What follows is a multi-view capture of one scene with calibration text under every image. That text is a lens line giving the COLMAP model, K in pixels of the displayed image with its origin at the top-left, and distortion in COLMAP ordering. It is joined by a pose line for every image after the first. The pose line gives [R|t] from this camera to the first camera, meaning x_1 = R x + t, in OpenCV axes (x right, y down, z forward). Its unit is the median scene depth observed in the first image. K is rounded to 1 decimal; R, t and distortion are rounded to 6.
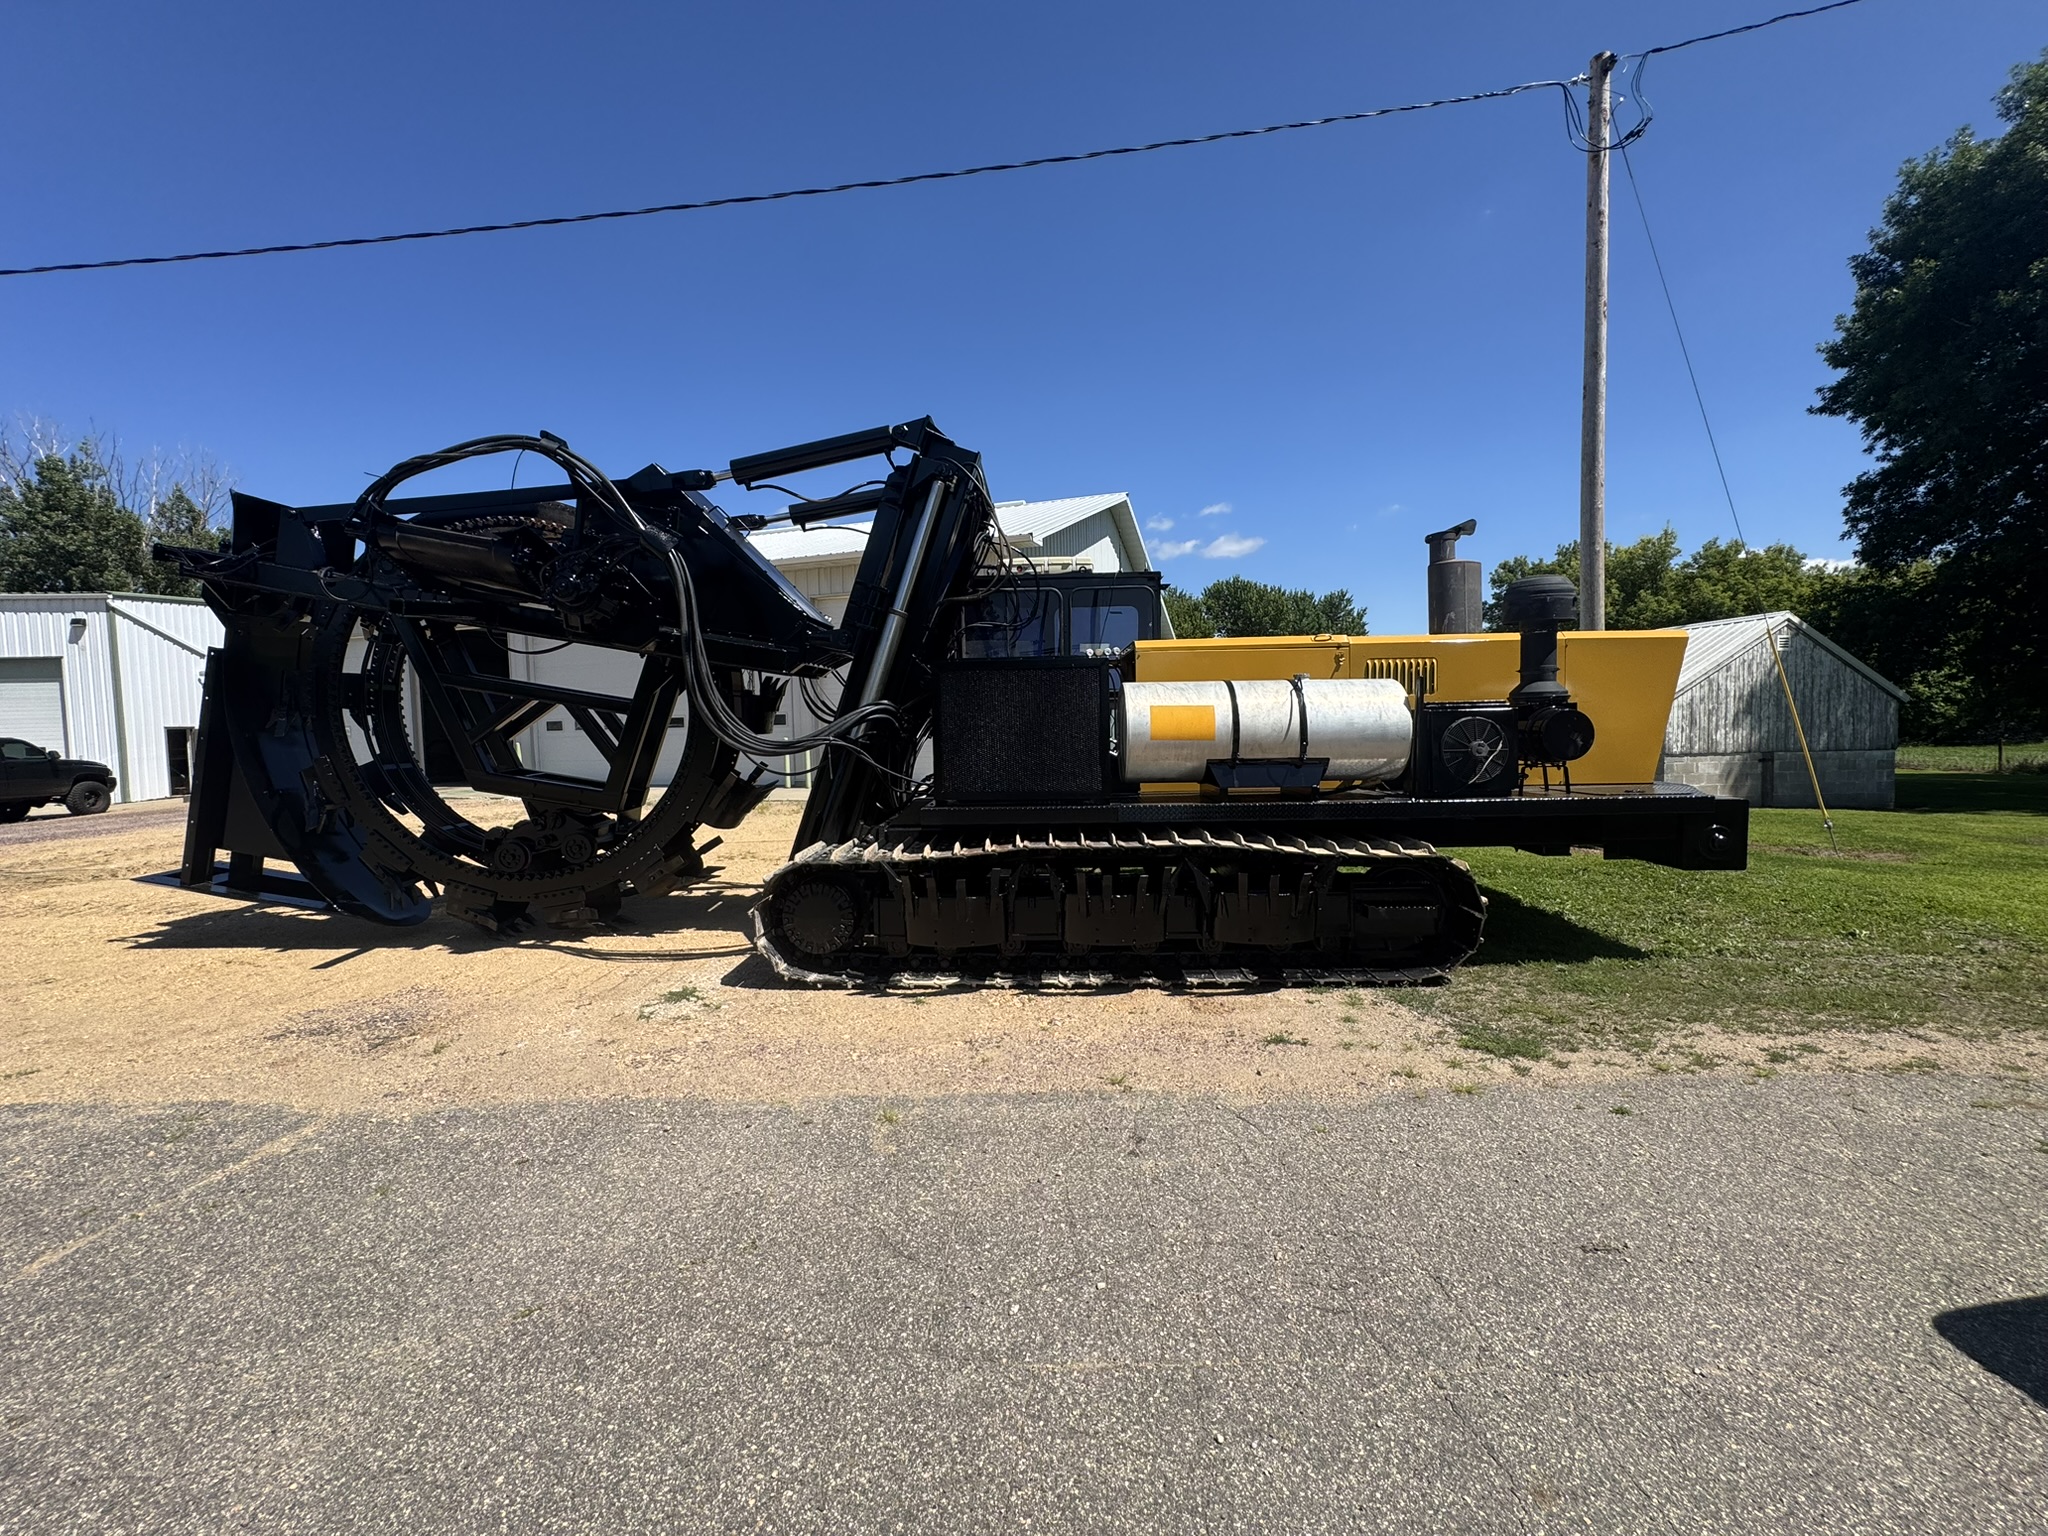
lens RADIAL K [[821.8, 0, 1024.0], [0, 821.8, 768.0], [0, 0, 1]] dist [-0.012539, 0.000231]
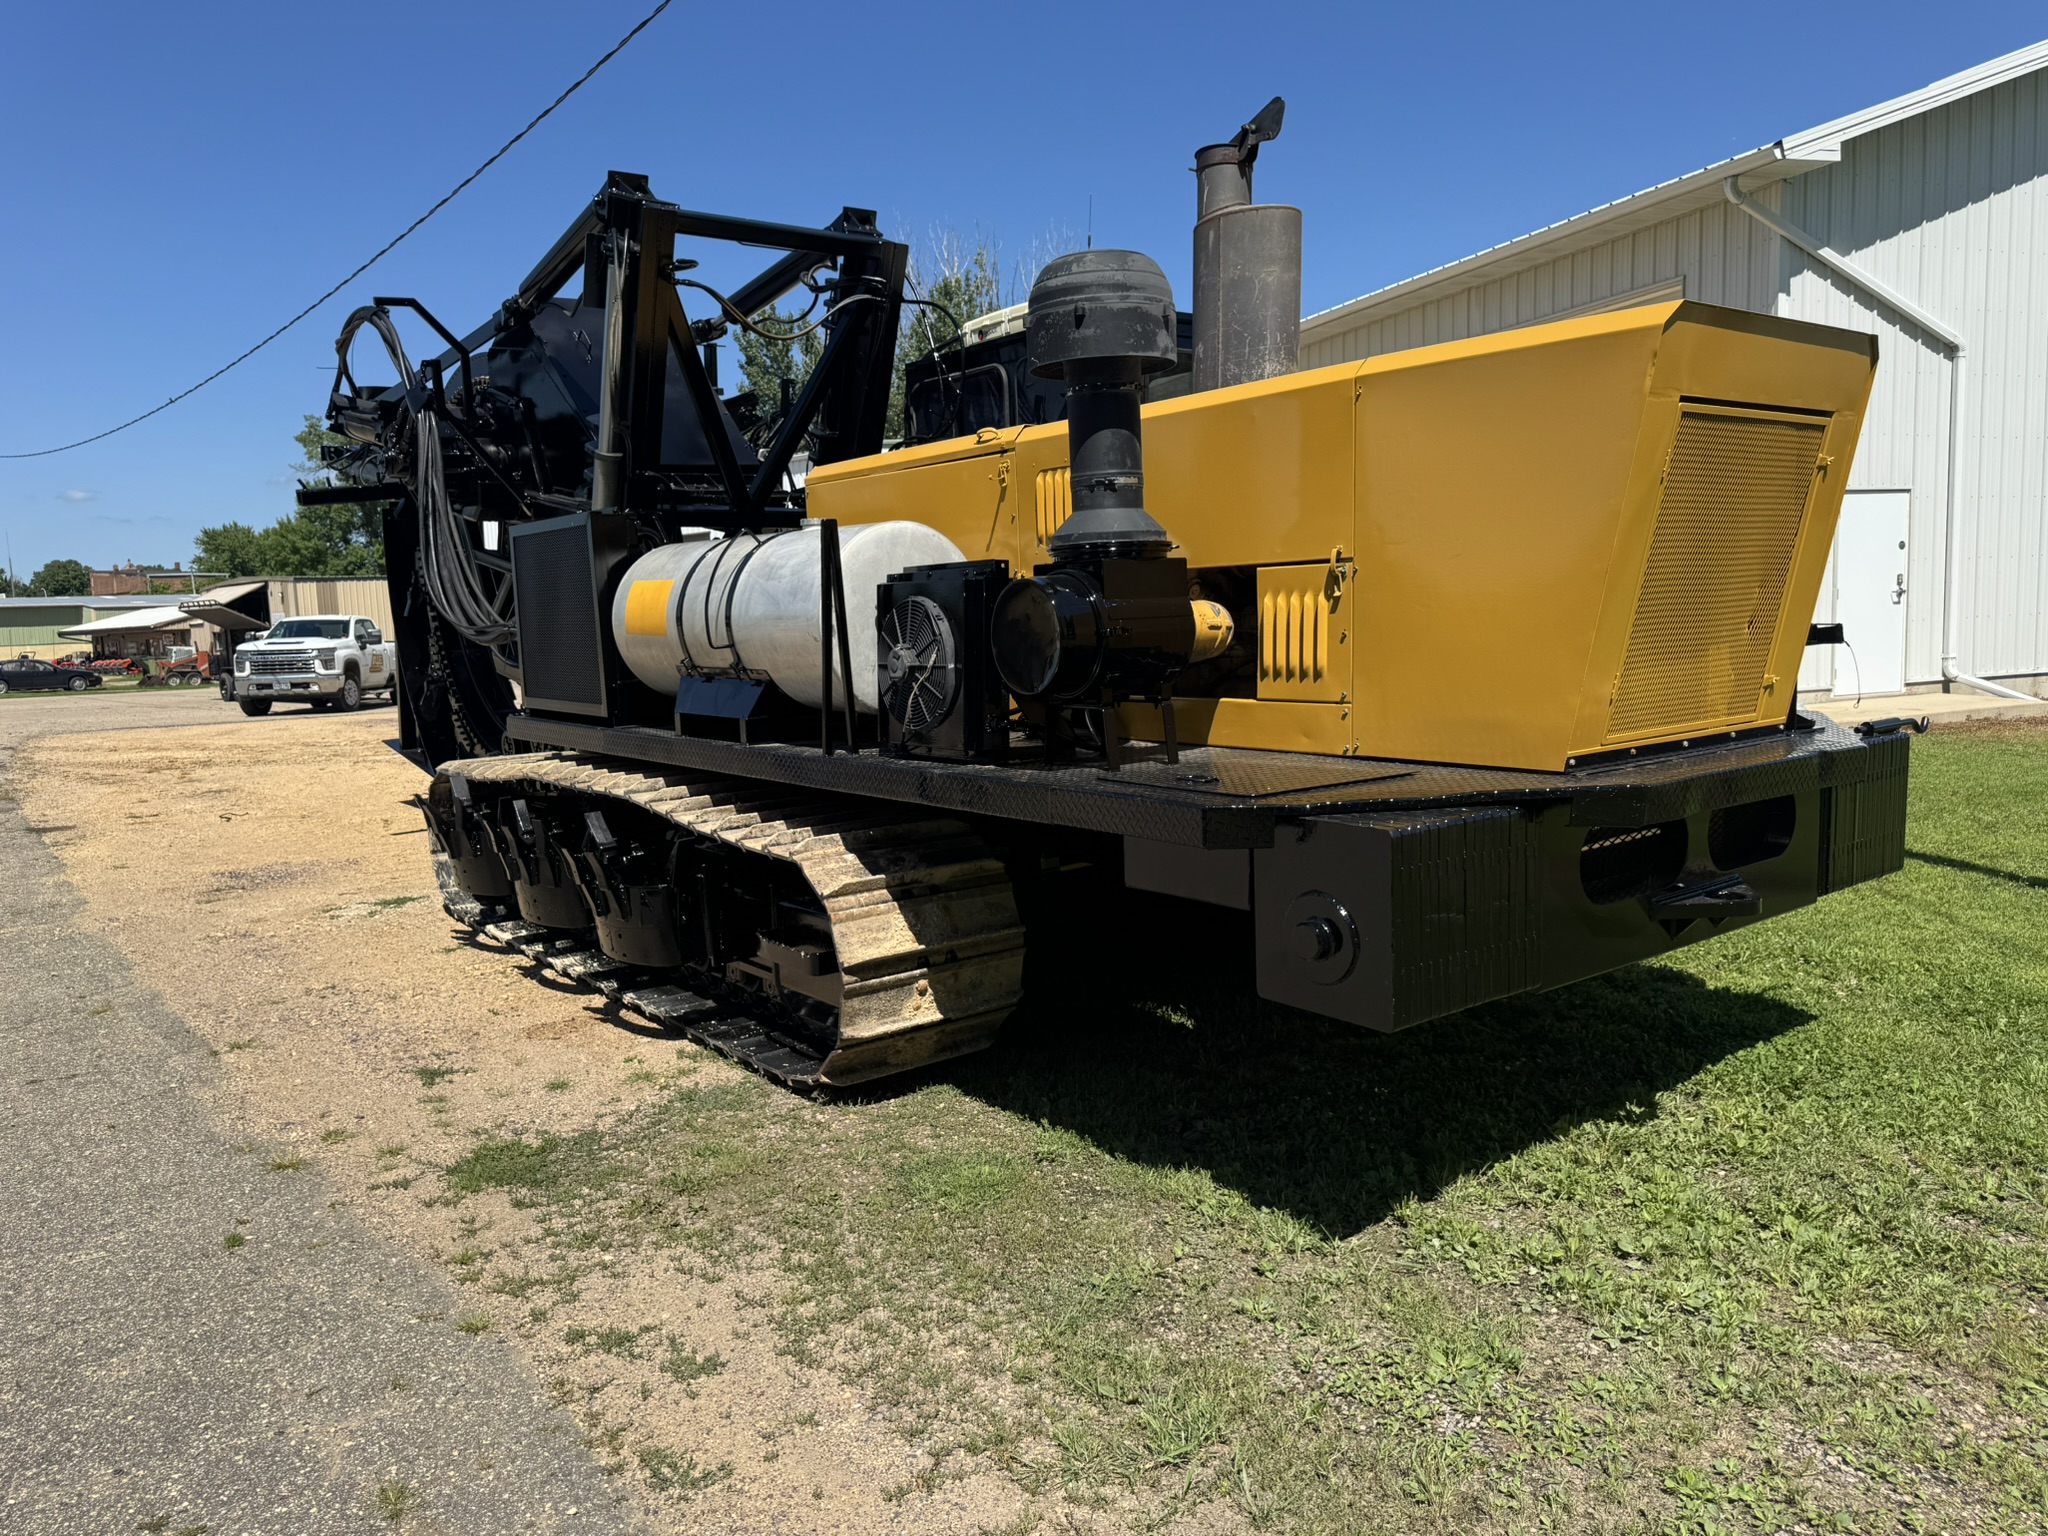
lens RADIAL K [[1437.2, 0, 973.2], [0, 1437.2, 788.5], [0, 0, 1]] dist [0.035886, -0.001945]
pose [[0.603290, 0.083509, -0.793138, 1.219201], [0.003645, 0.994204, 0.107452, -0.040620], [0.797514, -0.067716, 0.599488, 0.487674]]
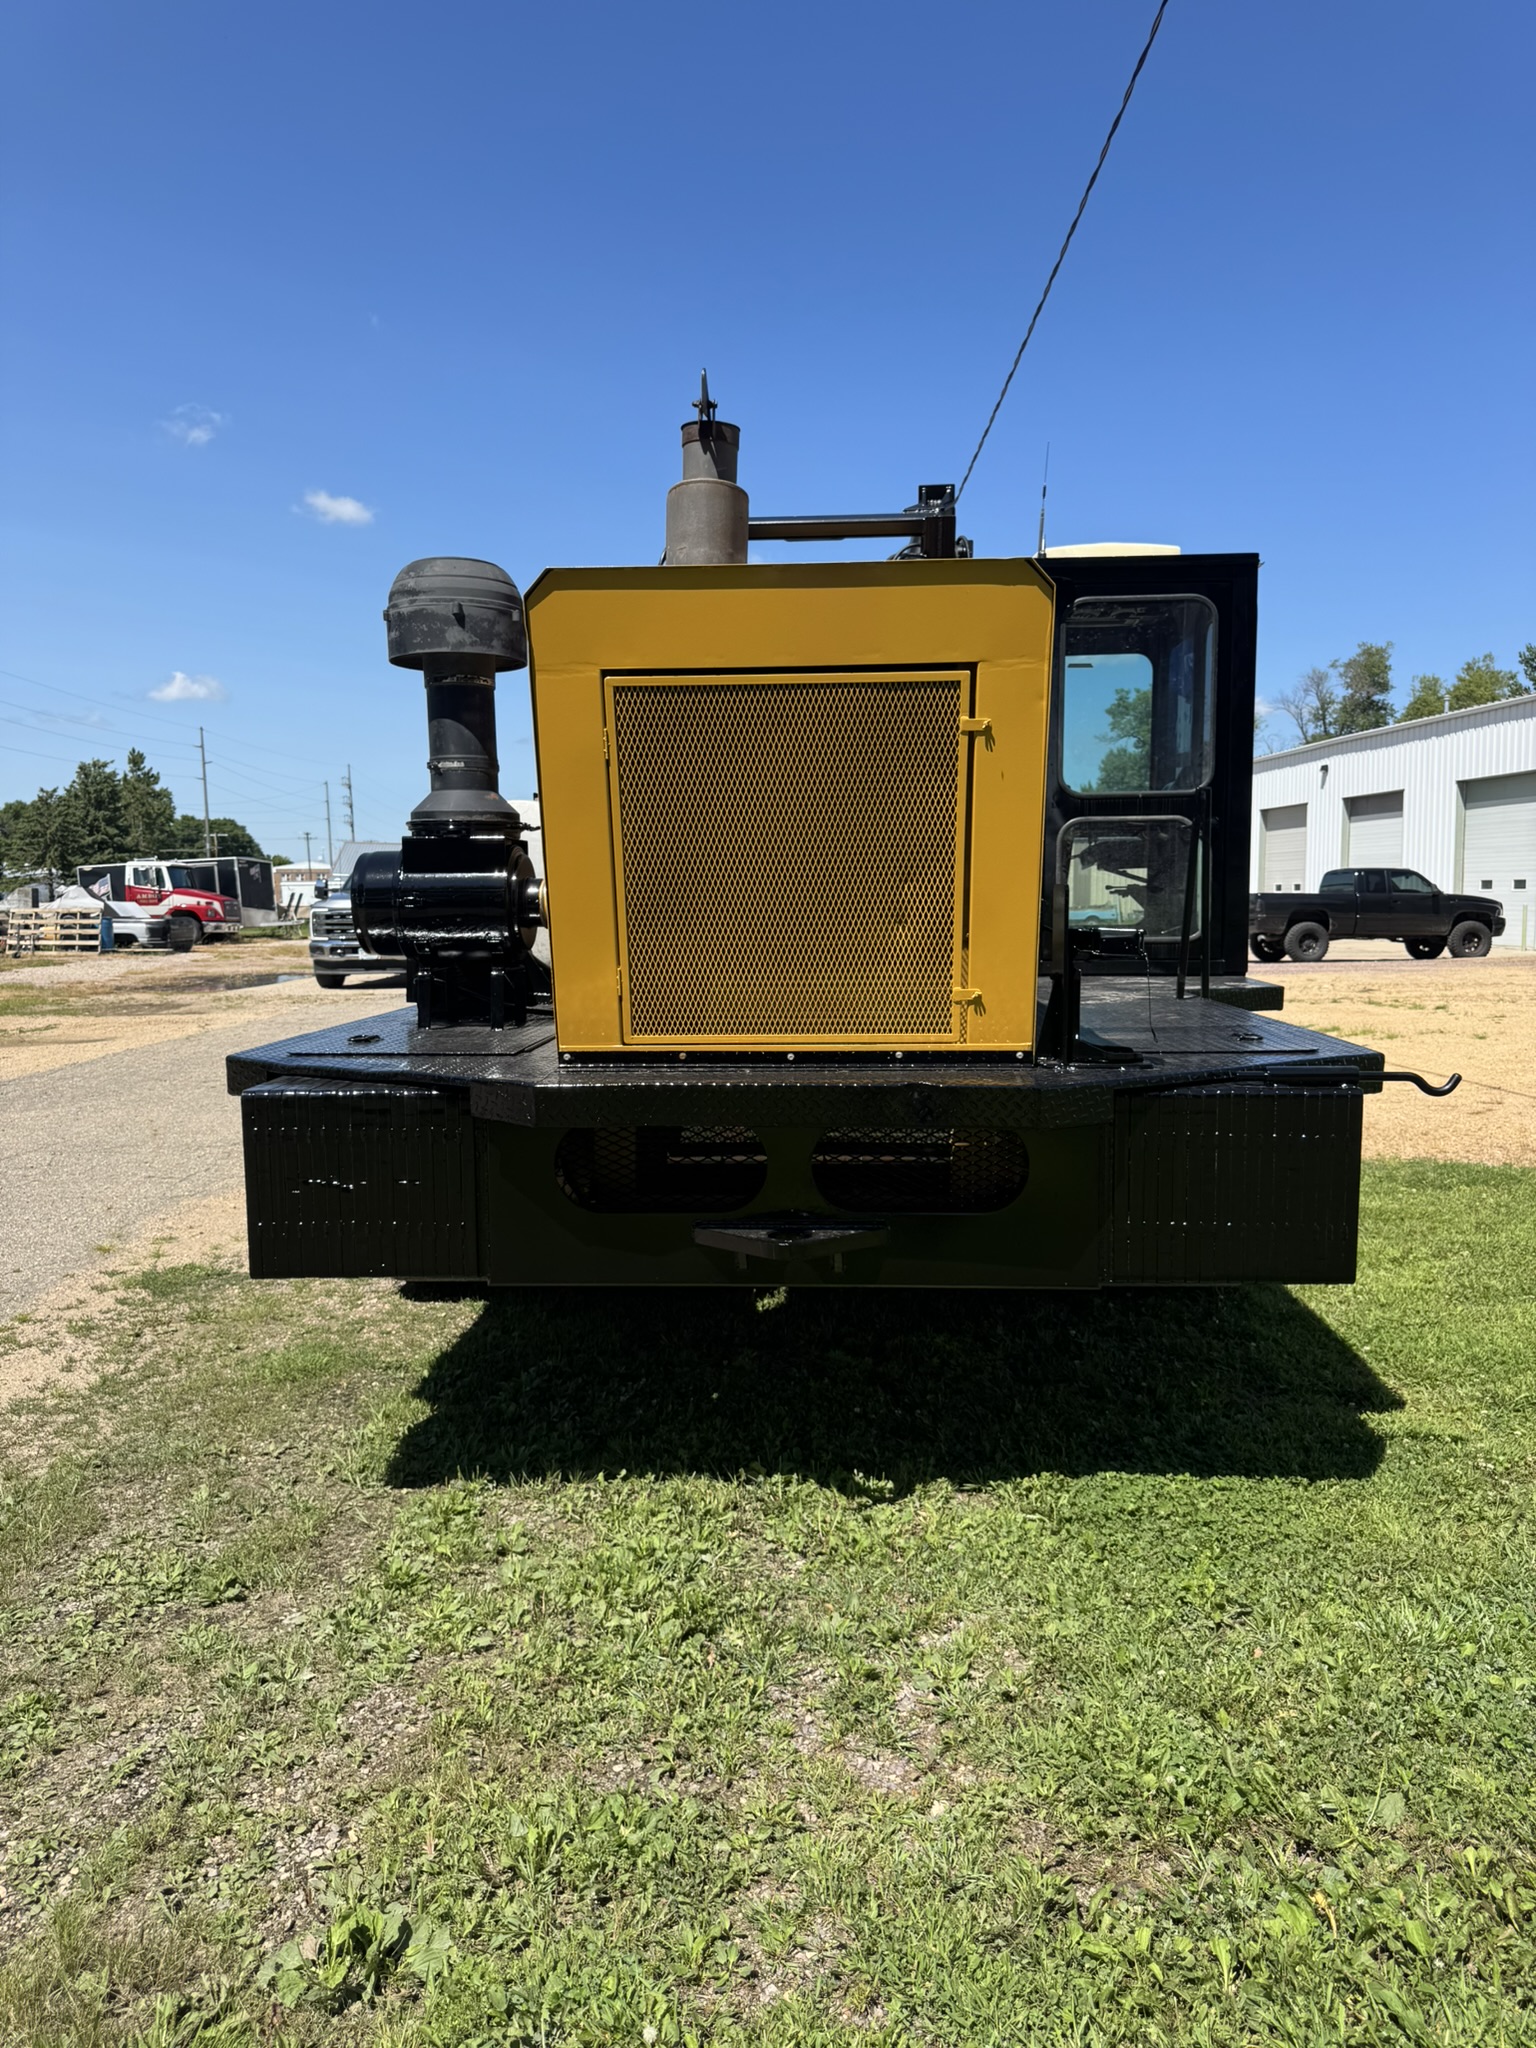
lens RADIAL K [[1430.0, 0, 743.0], [0, 1430.0, 1037.3], [0, 0, 1]] dist [0.003405, 0.002397]
pose [[-0.046704, 0.108051, -0.993048, 1.476043], [-0.030780, 0.993505, 0.109549, -0.059487], [0.998434, 0.035682, -0.043075, 1.221380]]
